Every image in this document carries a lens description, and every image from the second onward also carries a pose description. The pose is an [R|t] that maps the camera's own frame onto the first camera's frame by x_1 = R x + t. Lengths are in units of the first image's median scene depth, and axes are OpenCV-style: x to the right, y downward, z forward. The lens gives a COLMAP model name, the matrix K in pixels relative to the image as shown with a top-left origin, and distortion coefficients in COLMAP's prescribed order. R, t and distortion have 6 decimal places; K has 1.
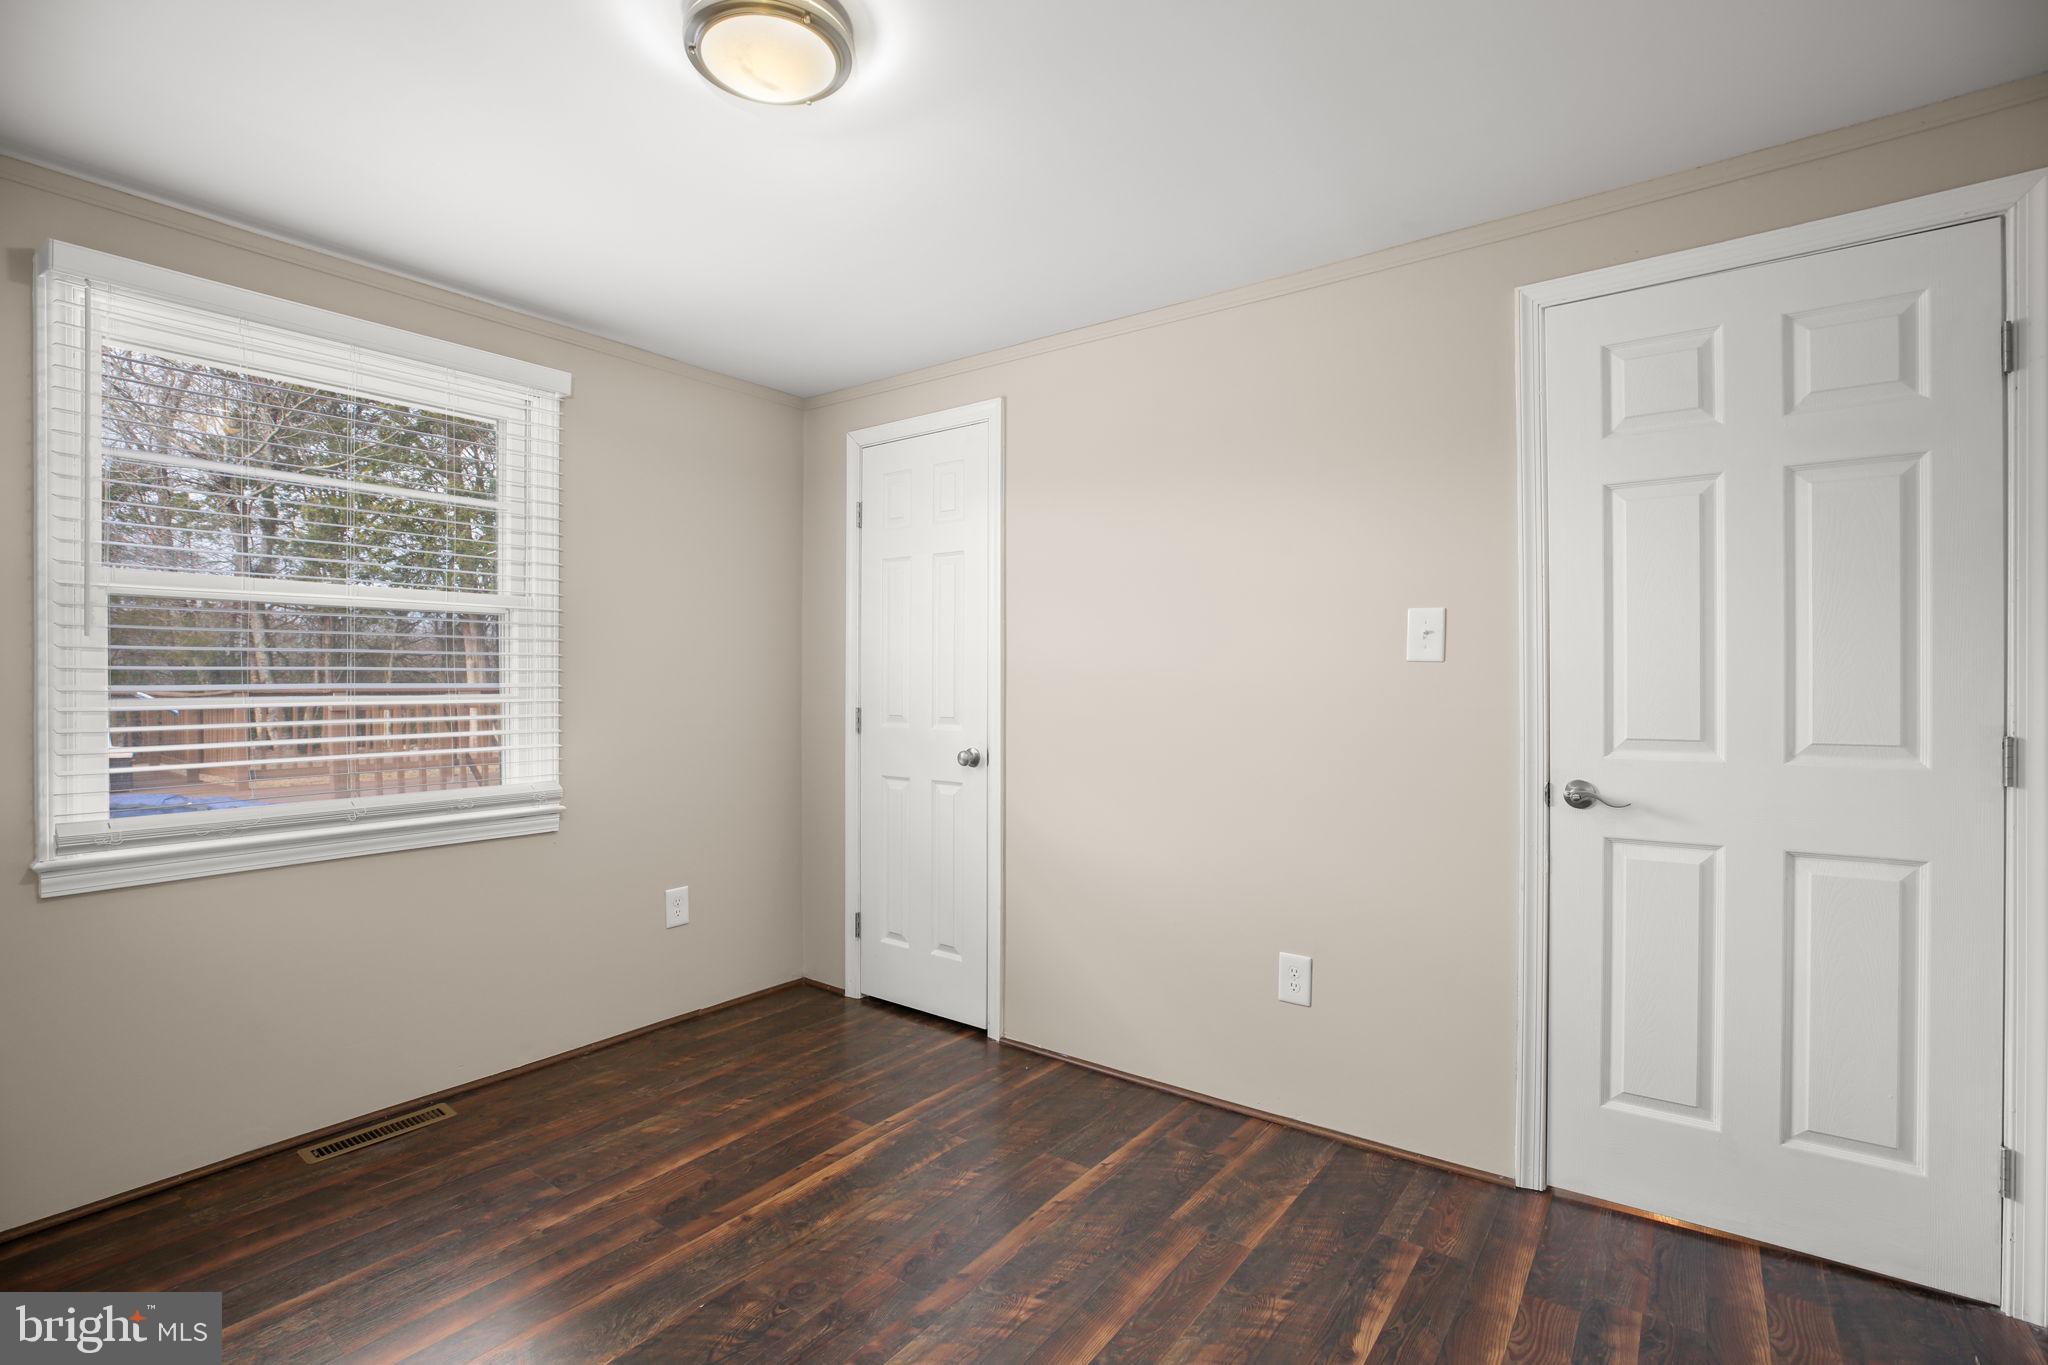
lens RADIAL K [[934.6, 0, 1029.9], [0, 934.6, 676.6], [0, 0, 1]] dist [-0.017779, 0.005491]
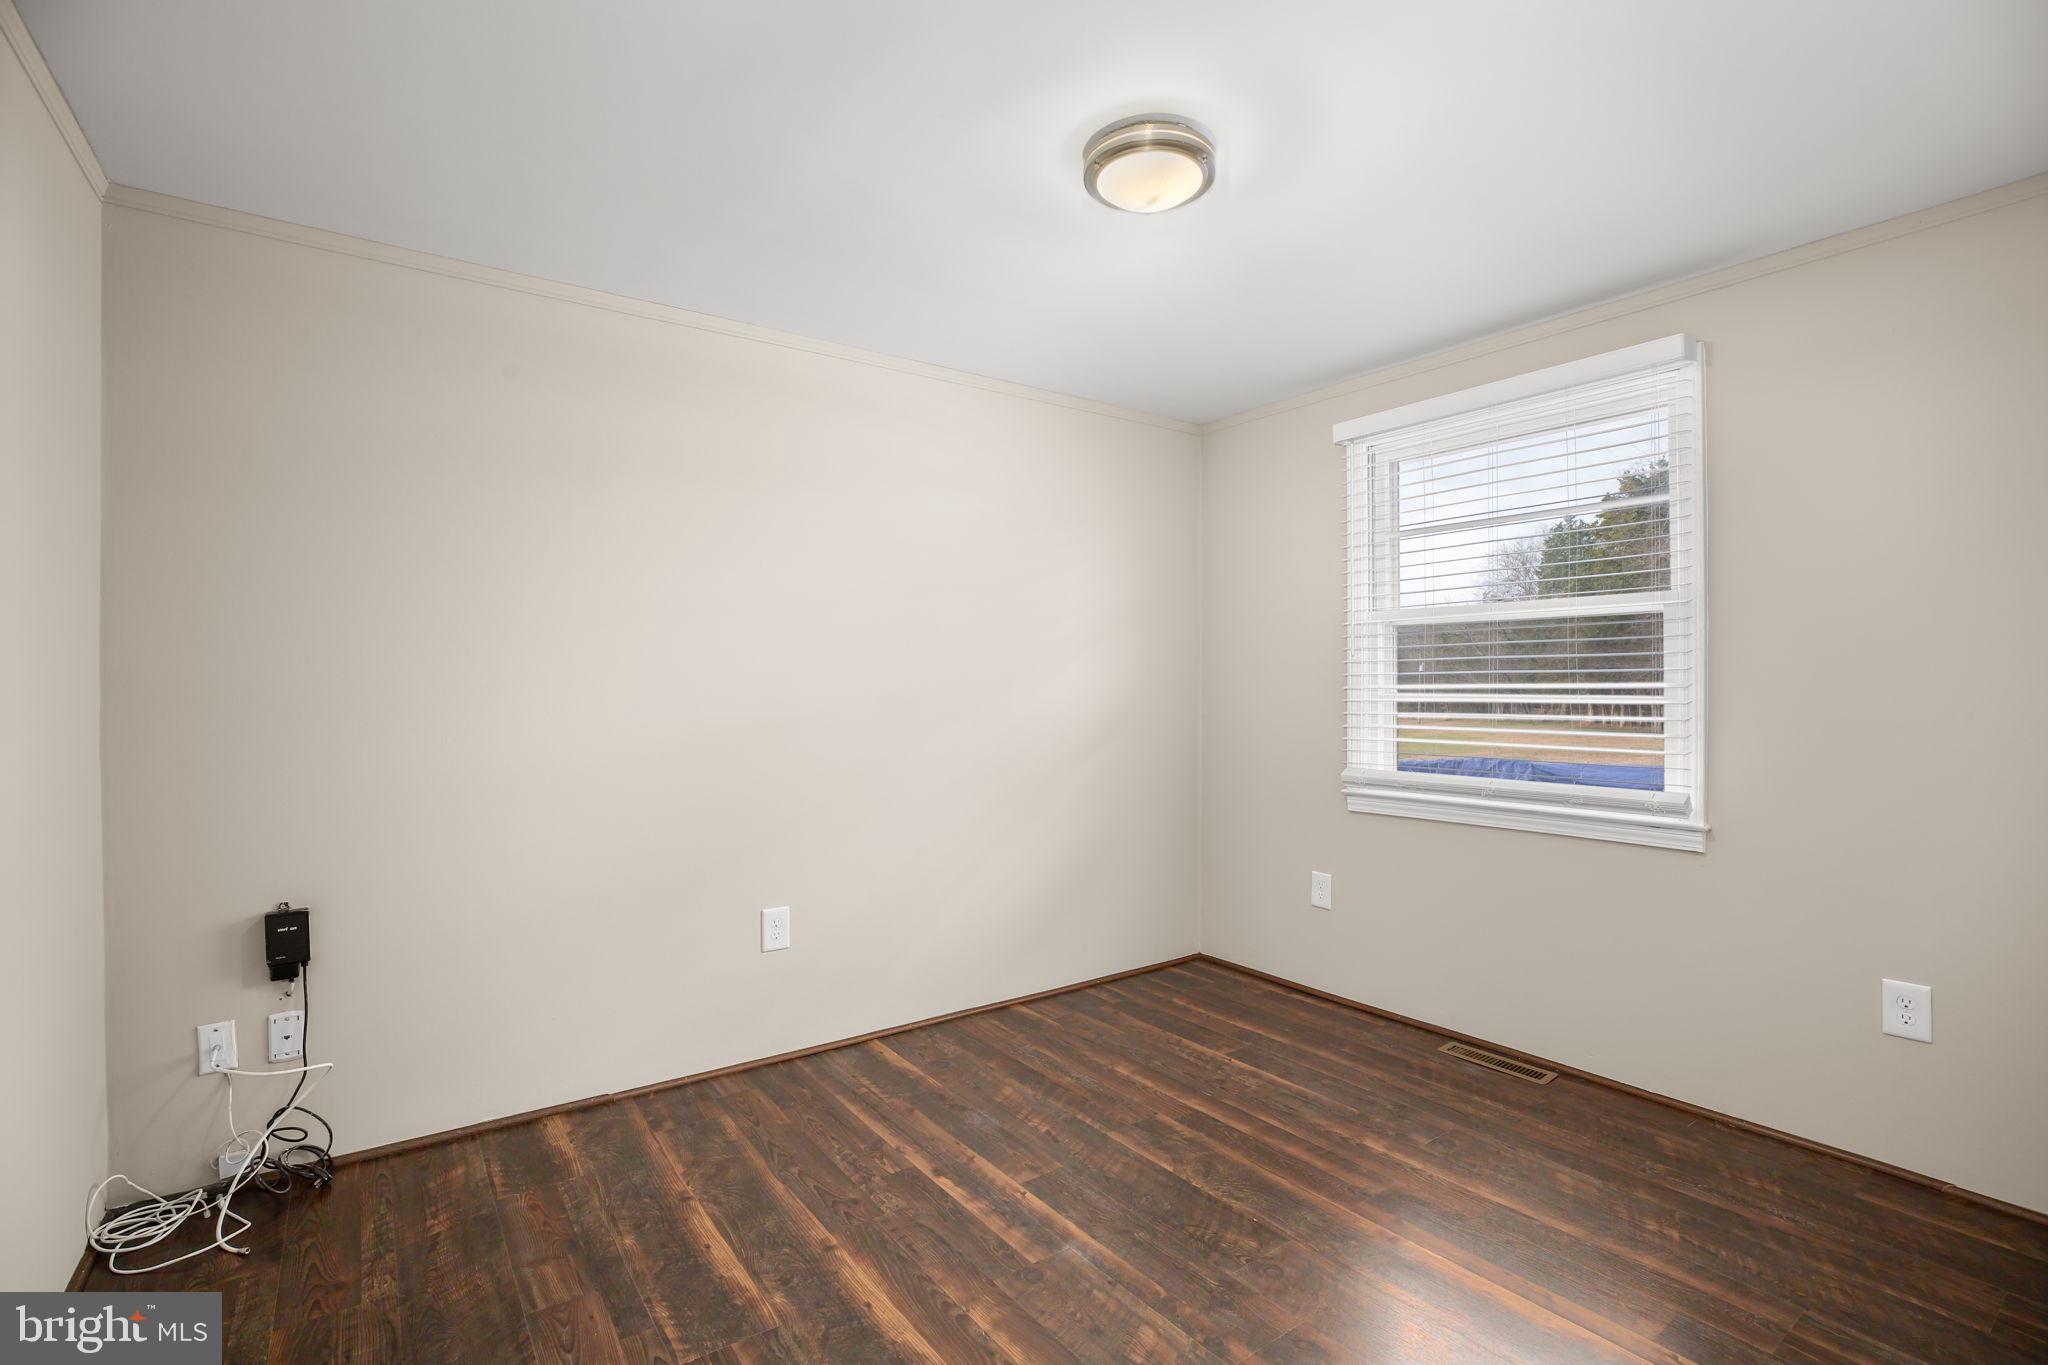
lens RADIAL K [[934.6, 0, 1029.0], [0, 934.6, 674.2], [0, 0, 1]] dist [-0.017779, 0.005491]
pose [[-0.289637, -0.005892, -0.957118, 0.581582], [0.010431, 0.999902, -0.009312, -0.000596], [0.957080, -0.012681, -0.289547, 0.734487]]
